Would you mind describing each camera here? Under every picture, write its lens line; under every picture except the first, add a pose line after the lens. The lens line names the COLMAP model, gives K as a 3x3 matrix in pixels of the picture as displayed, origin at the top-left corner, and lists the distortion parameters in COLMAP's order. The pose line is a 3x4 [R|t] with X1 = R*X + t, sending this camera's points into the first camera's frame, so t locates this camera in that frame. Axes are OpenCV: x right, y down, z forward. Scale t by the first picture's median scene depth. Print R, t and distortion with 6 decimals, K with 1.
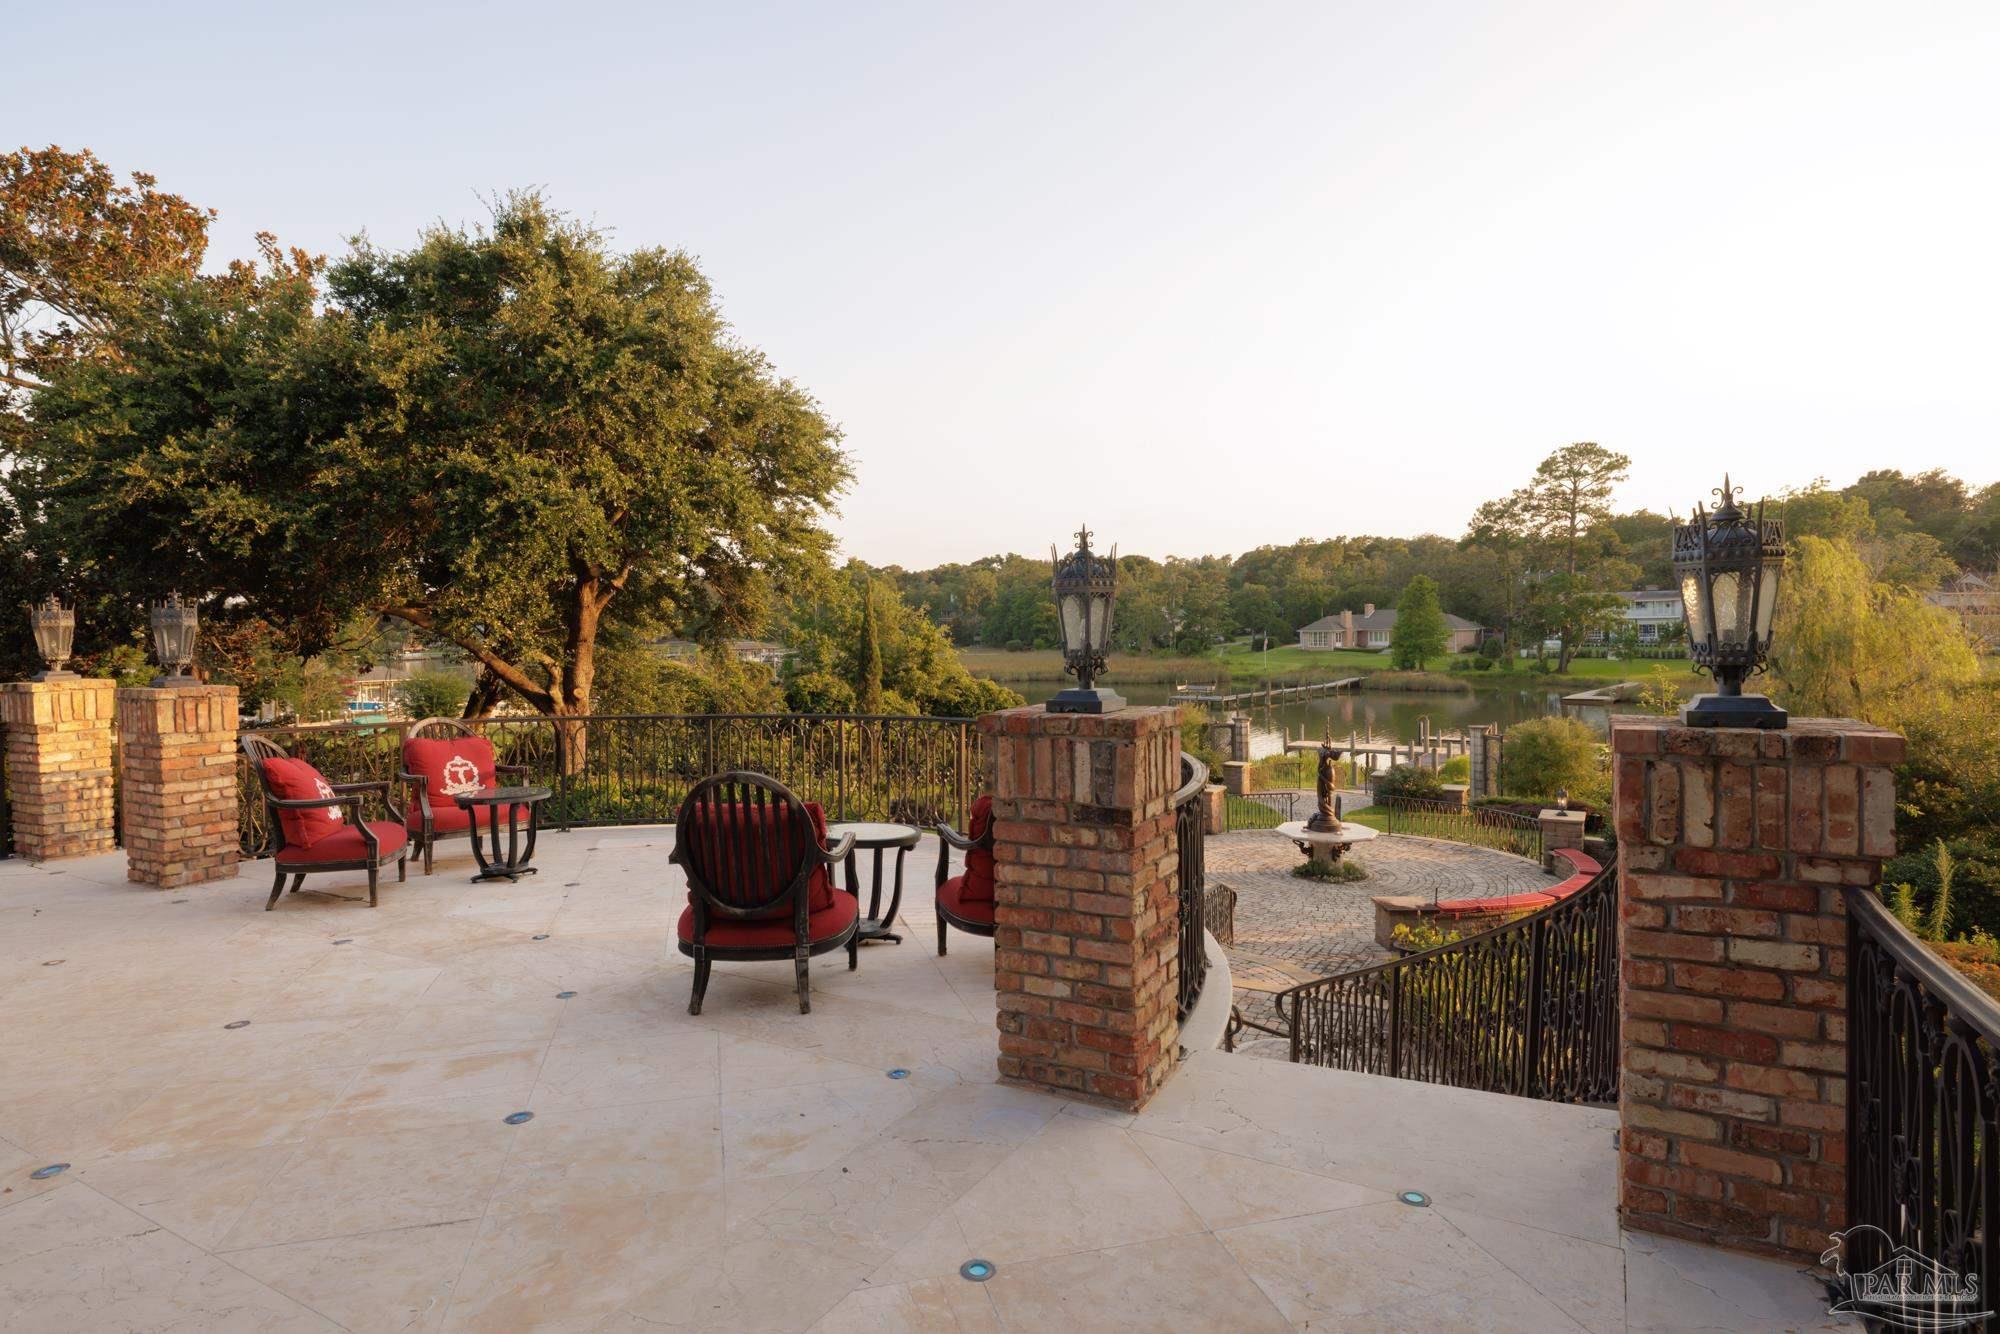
lens RADIAL K [[1070.9, 0, 989.2], [0, 1070.9, 656.1], [0, 0, 1]] dist [0.000148, 0.000510]
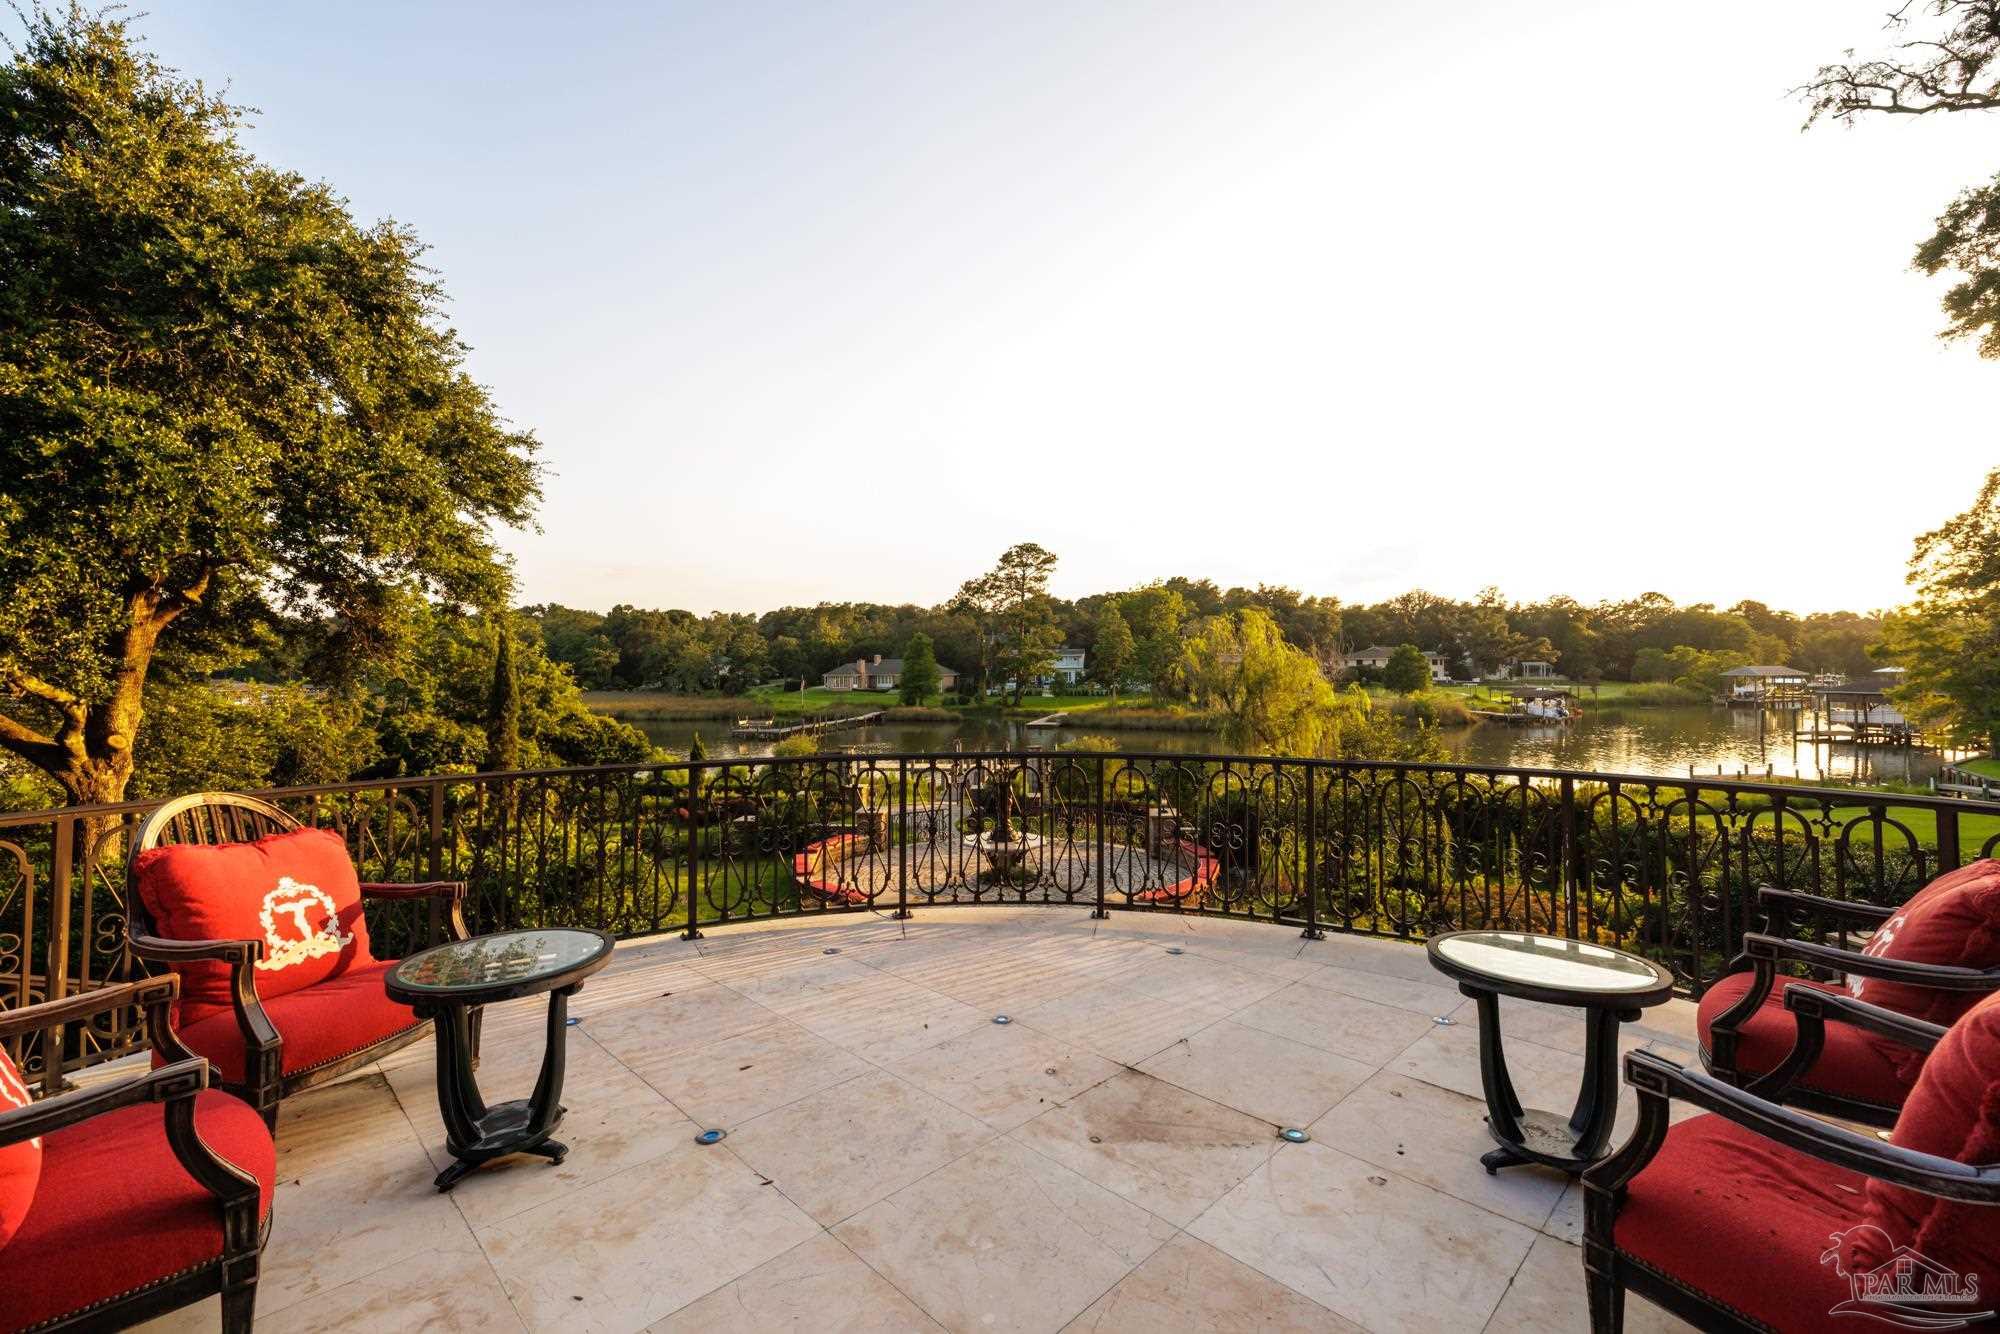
lens RADIAL K [[859.7, 0, 1006.9], [0, 859.7, 658.2], [0, 0, 1]] dist [0.001895, 0.001080]
pose [[0.871163, 0.016200, 0.490727, -0.025062], [0.005583, 0.999064, -0.042893, 0.001081], [-0.490962, 0.040107, 0.870257, 0.032272]]
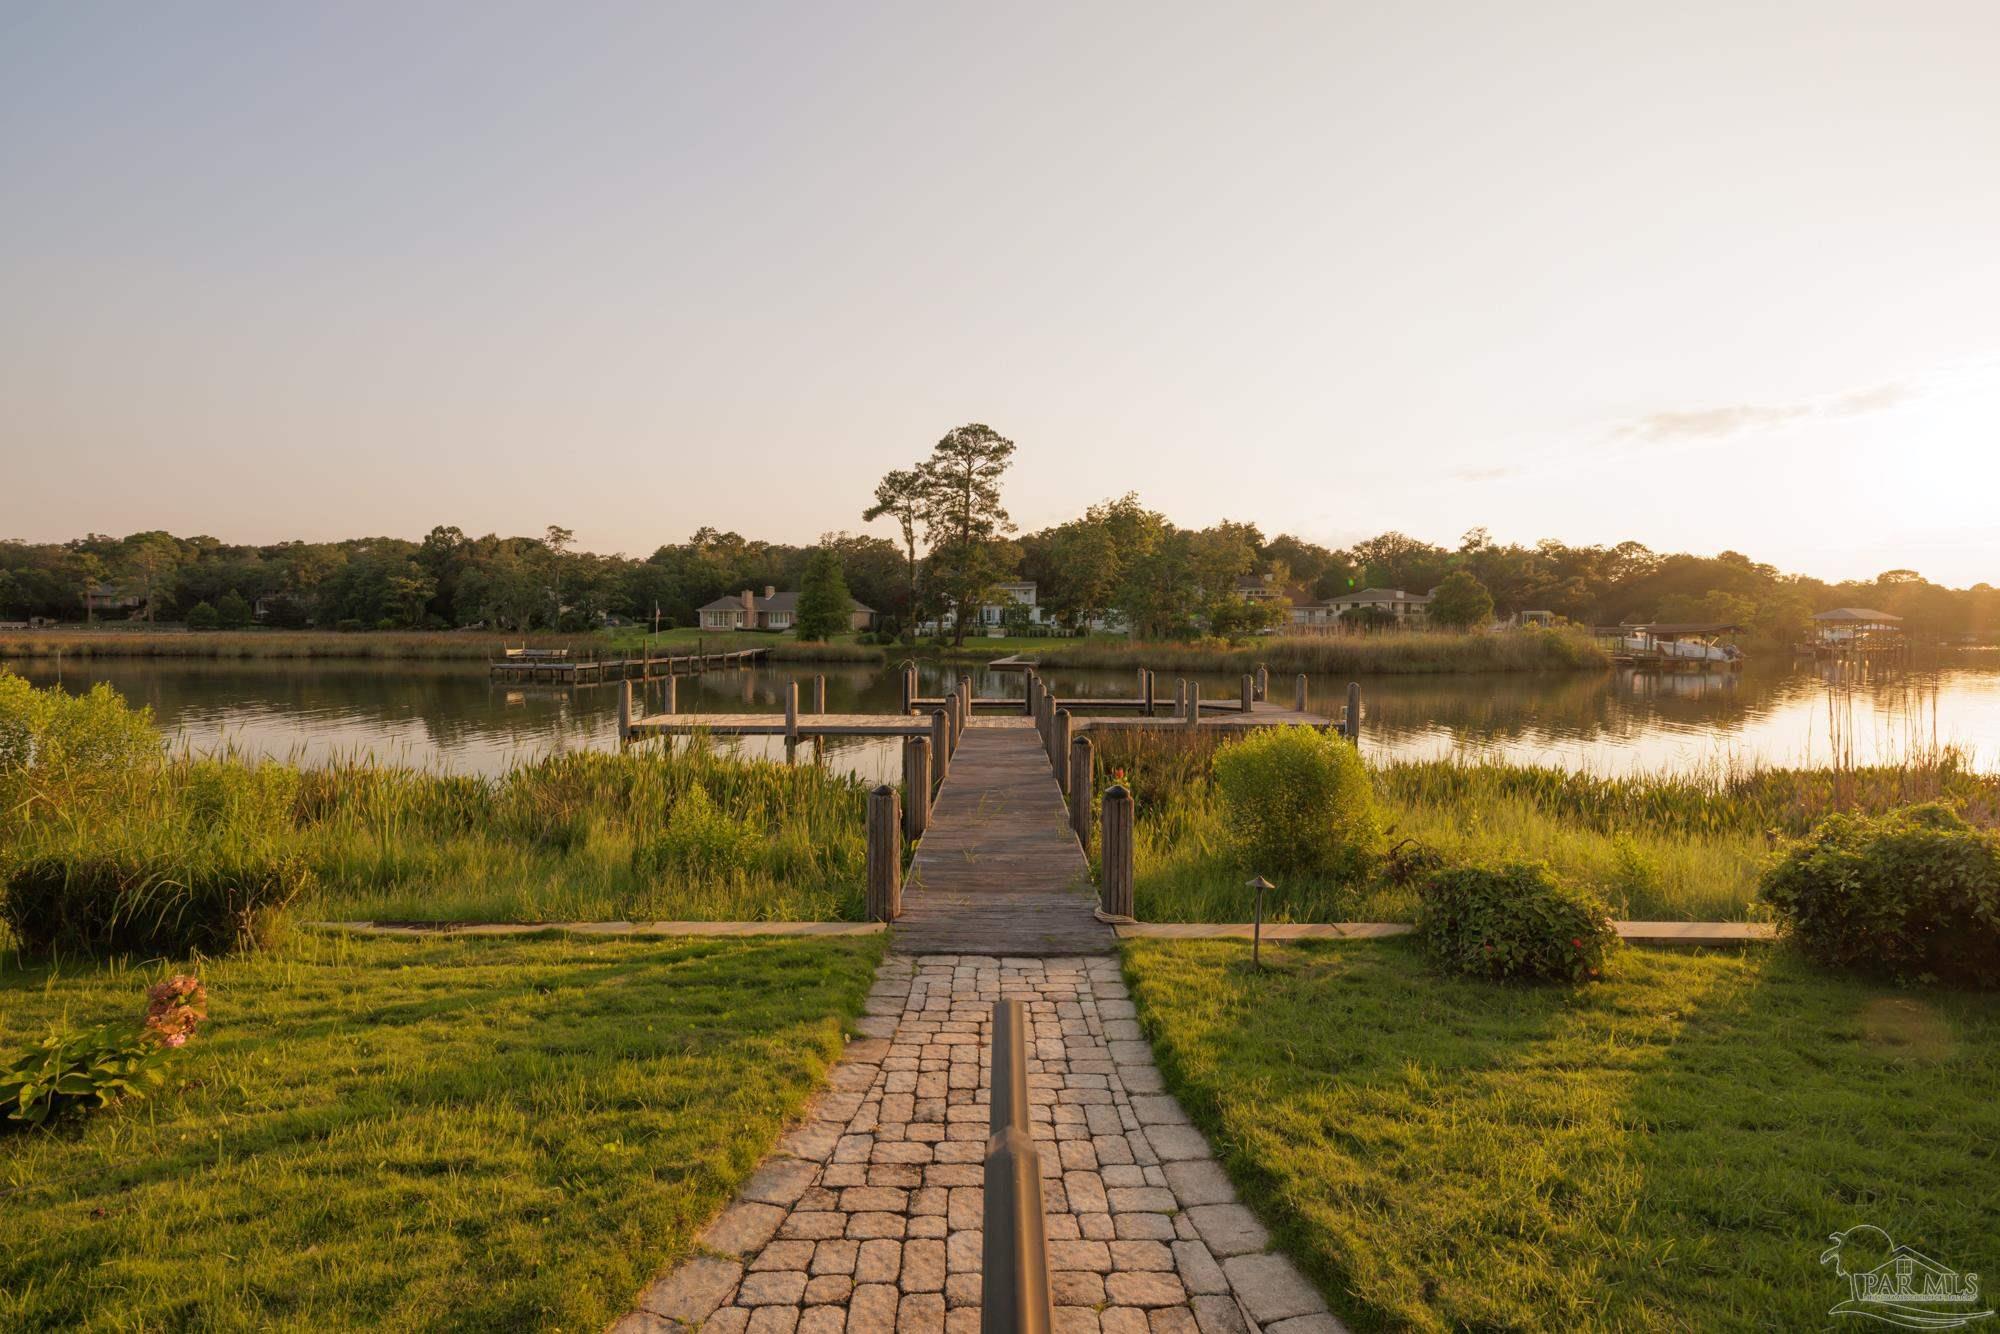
lens RADIAL K [[859.7, 0, 1007.3], [0, 859.7, 664.3], [0, 0, 1]] dist [0.001895, 0.001080]
pose [[0.813909, -0.001062, 0.580991, 0.095985], [-0.003260, 0.999974, 0.006395, 0.026882], [-0.580983, -0.007099, 0.813885, 0.304461]]
